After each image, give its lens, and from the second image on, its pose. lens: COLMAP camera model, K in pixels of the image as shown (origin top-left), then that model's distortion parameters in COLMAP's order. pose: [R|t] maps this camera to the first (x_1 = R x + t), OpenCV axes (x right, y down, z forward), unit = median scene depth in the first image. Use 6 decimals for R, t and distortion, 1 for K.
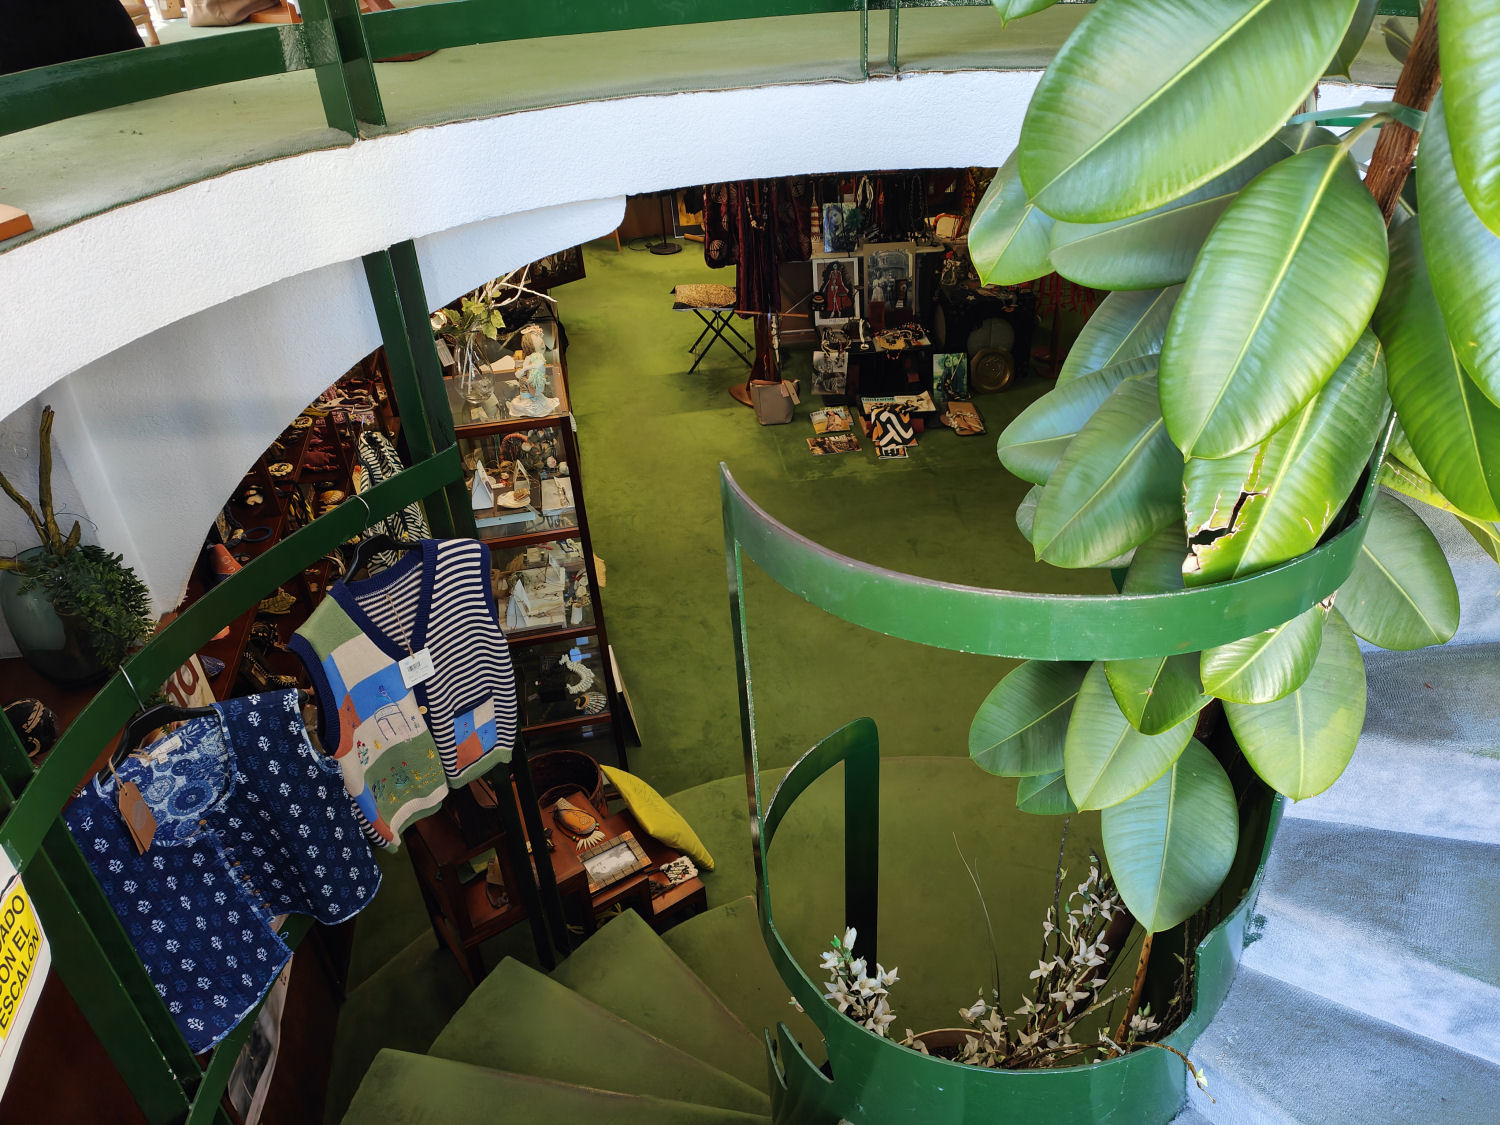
lens RADIAL K [[1086.6, 0, 806.6], [0, 1086.6, 566.3], [0, 0, 1]] dist [0.054526, 0.001288]
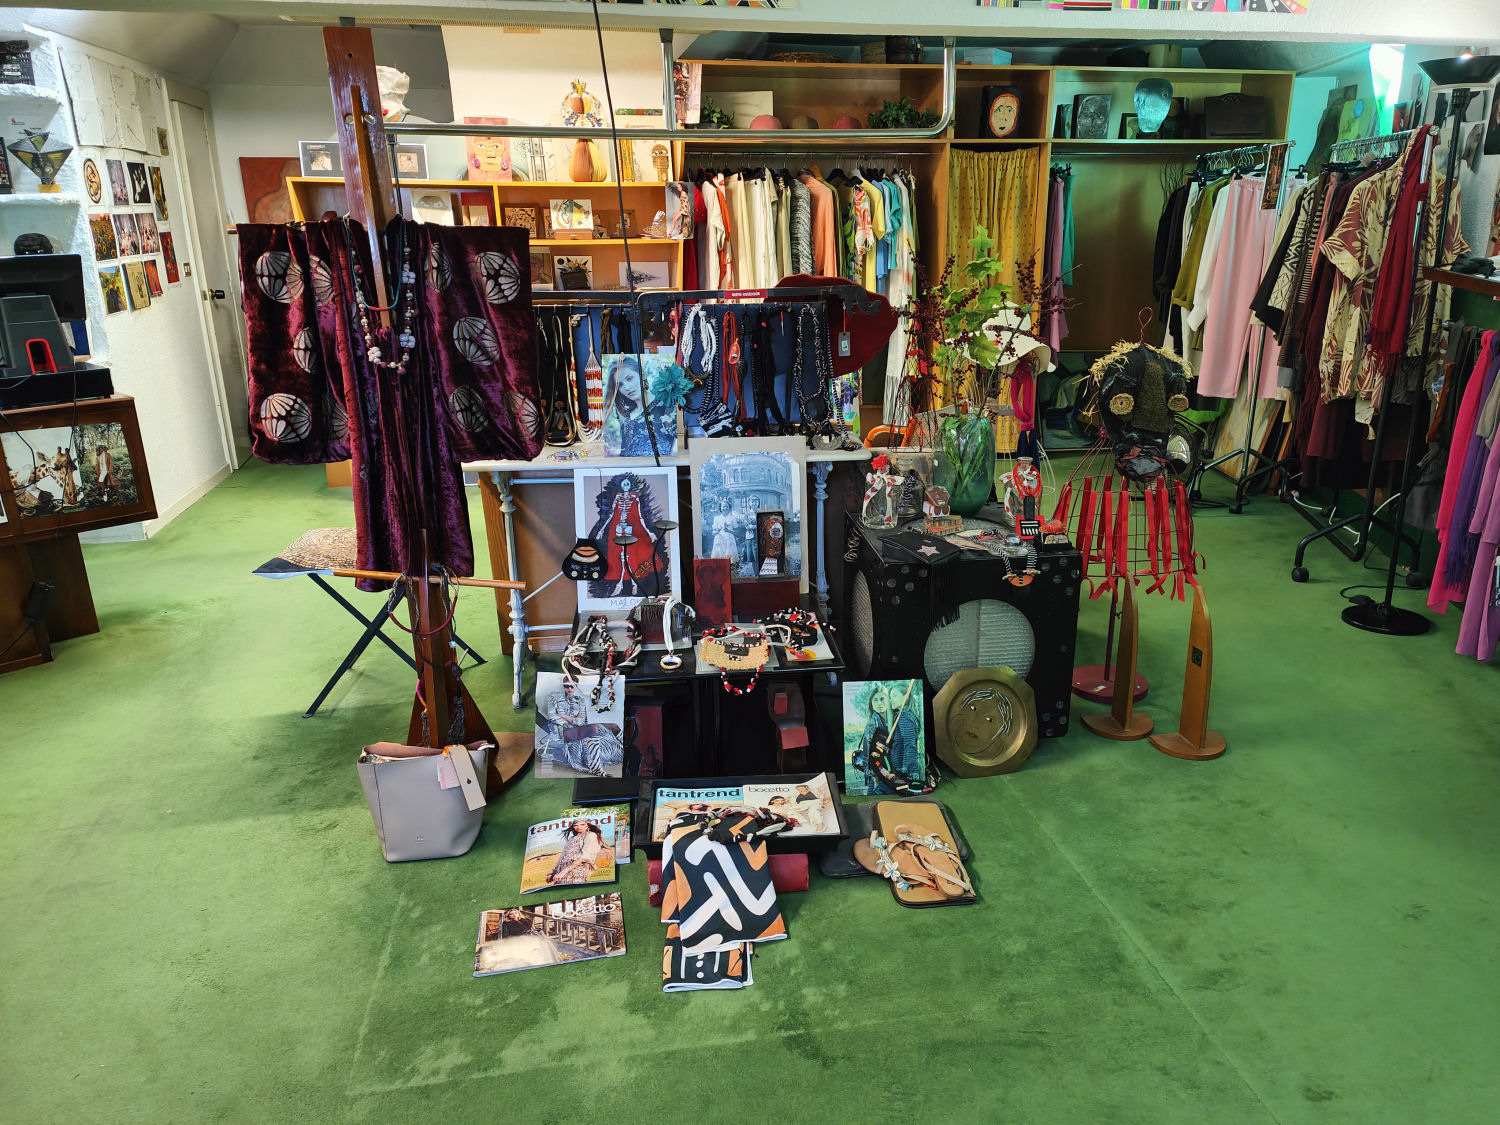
lens RADIAL K [[1086.6, 0, 806.6], [0, 1086.6, 566.3], [0, 0, 1]] dist [0.054526, 0.001288]
pose [[0.999812, 0.014597, 0.012757, 0.097954], [-0.010459, 0.960227, -0.279024, -0.122622], [-0.016322, 0.278838, 0.960200, 0.597634]]
